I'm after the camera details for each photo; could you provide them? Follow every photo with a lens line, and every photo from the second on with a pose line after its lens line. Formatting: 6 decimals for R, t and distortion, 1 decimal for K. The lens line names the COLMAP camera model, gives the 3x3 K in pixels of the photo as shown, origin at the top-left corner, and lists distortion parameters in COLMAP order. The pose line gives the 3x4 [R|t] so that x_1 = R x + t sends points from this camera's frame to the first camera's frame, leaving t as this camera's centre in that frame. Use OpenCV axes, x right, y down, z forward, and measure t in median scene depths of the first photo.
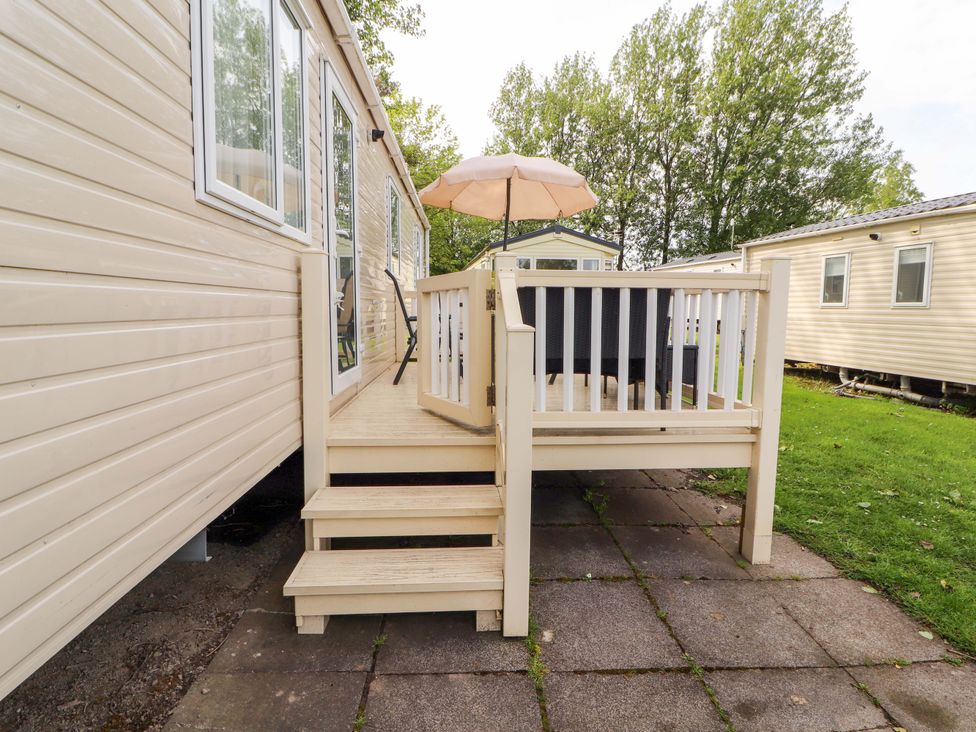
lens RADIAL K [[506.0, 0, 494.3], [0, 506.0, 353.0], [0, 0, 1]] dist [-0.002247, -0.013329]
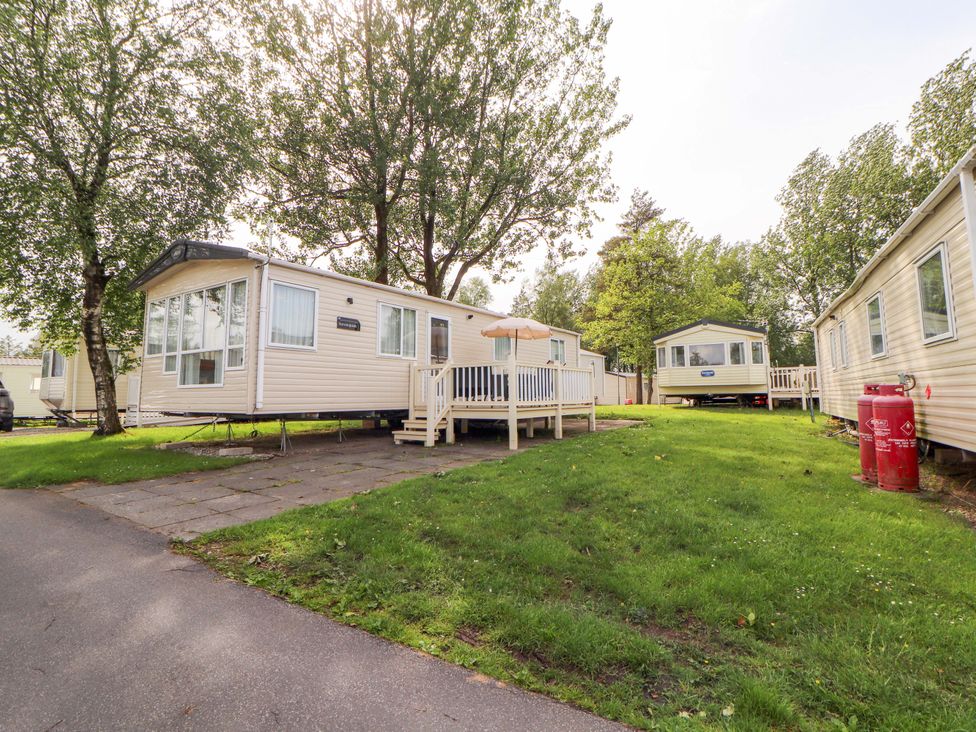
lens RADIAL K [[506.0, 0, 494.3], [0, 506.0, 353.0], [0, 0, 1]] dist [-0.002247, -0.013329]
pose [[0.793591, -0.067545, -0.604691, 0.232071], [-0.039518, 0.985999, -0.162001, 0.032284], [0.607167, 0.152459, 0.779810, -0.160564]]
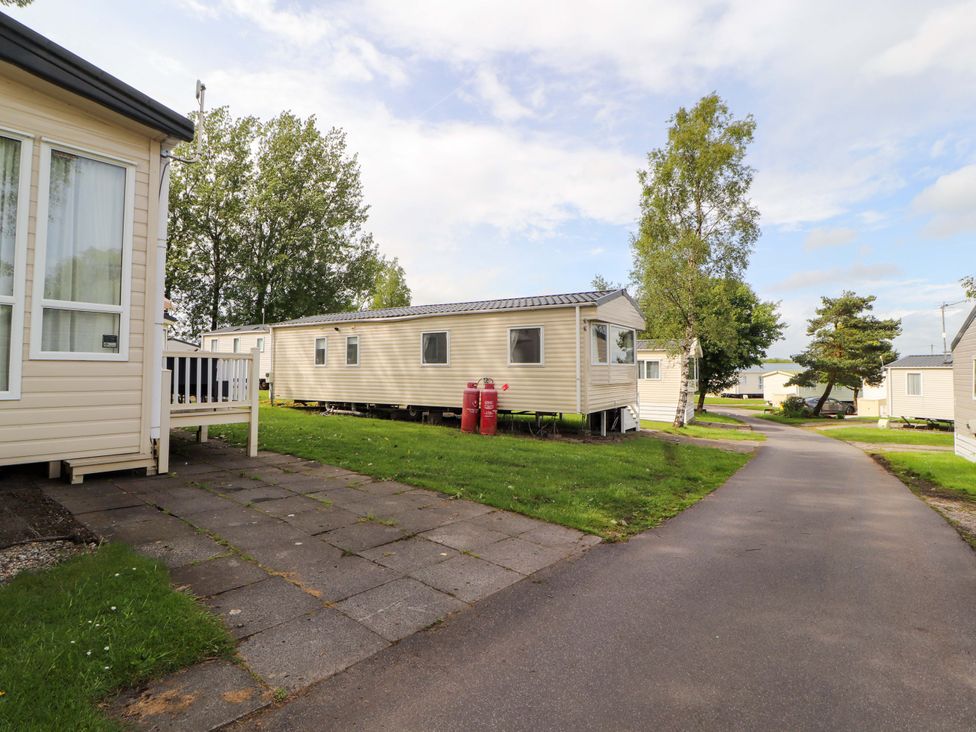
lens RADIAL K [[505.8, 0, 497.4], [0, 505.8, 344.9], [0, 0, 1]] dist [0.003795, -0.016350]
pose [[0.672289, 0.033088, 0.739549, -0.062205], [0.070418, 0.991612, -0.108379, 0.019474], [-0.736932, 0.124940, 0.664320, -0.183794]]
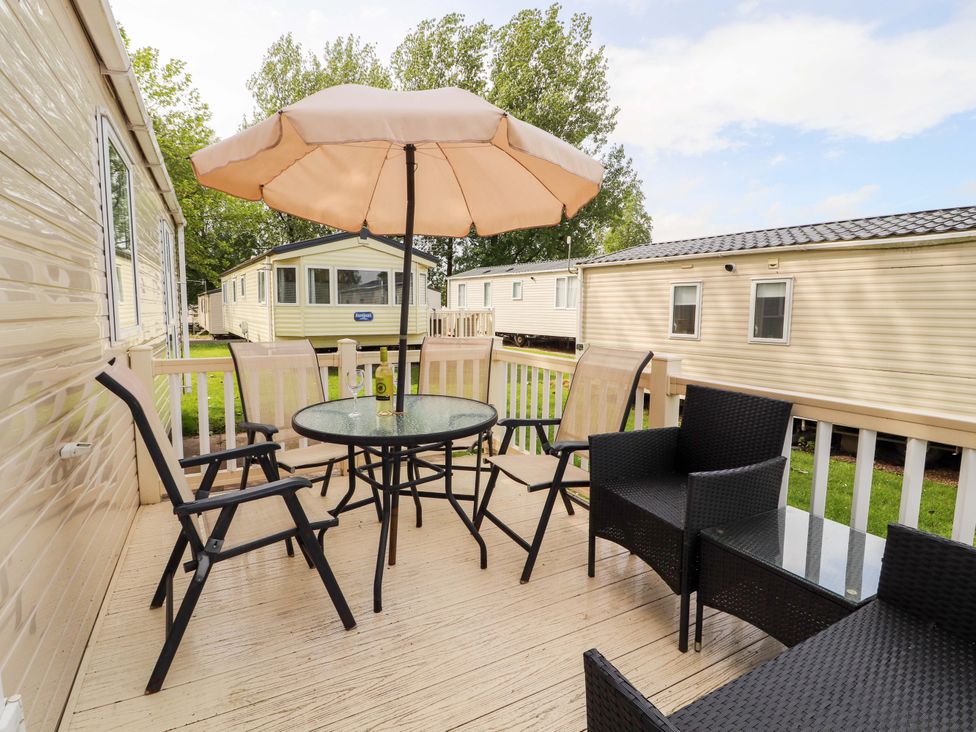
lens RADIAL K [[506.0, 0, 494.3], [0, 506.0, 353.0], [0, 0, 1]] dist [-0.002247, -0.013329]
pose [[0.904623, -0.036918, 0.424611, -0.017598], [0.037048, 0.999282, 0.007955, -0.025316], [-0.424600, 0.008535, 0.905341, 0.086480]]
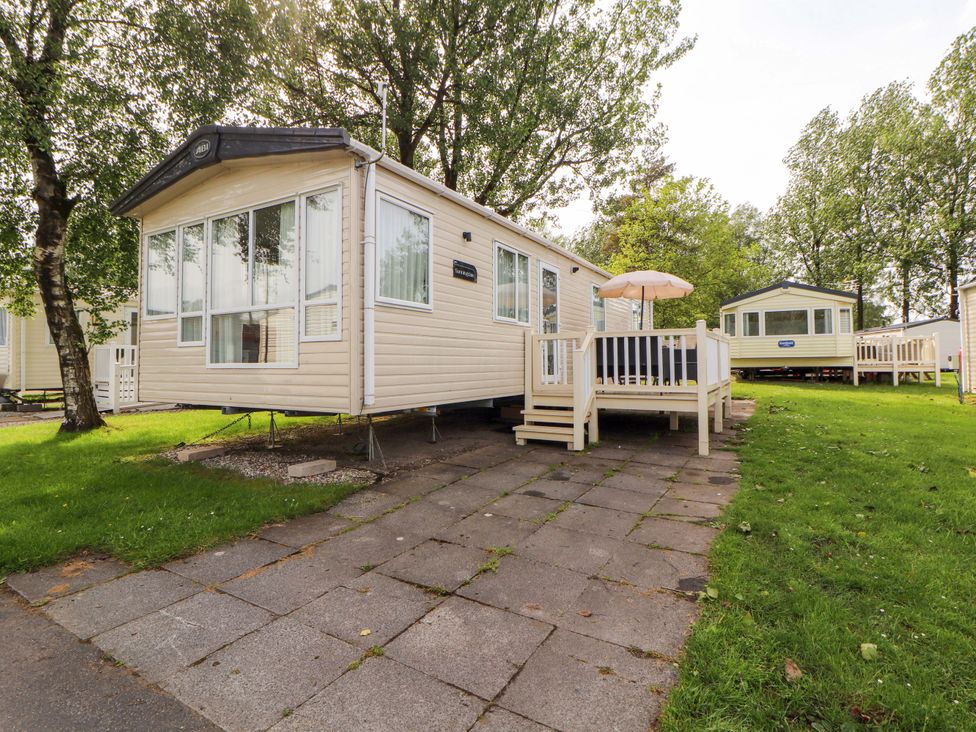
lens RADIAL K [[506.7, 0, 492.3], [0, 506.7, 356.1], [0, 0, 1]] dist [0.004167, -0.015404]
pose [[0.833224, -0.022293, -0.552486, 0.095816], [-0.035585, 0.994954, -0.093813, 0.021387], [0.551790, 0.097827, 0.828226, -0.137596]]
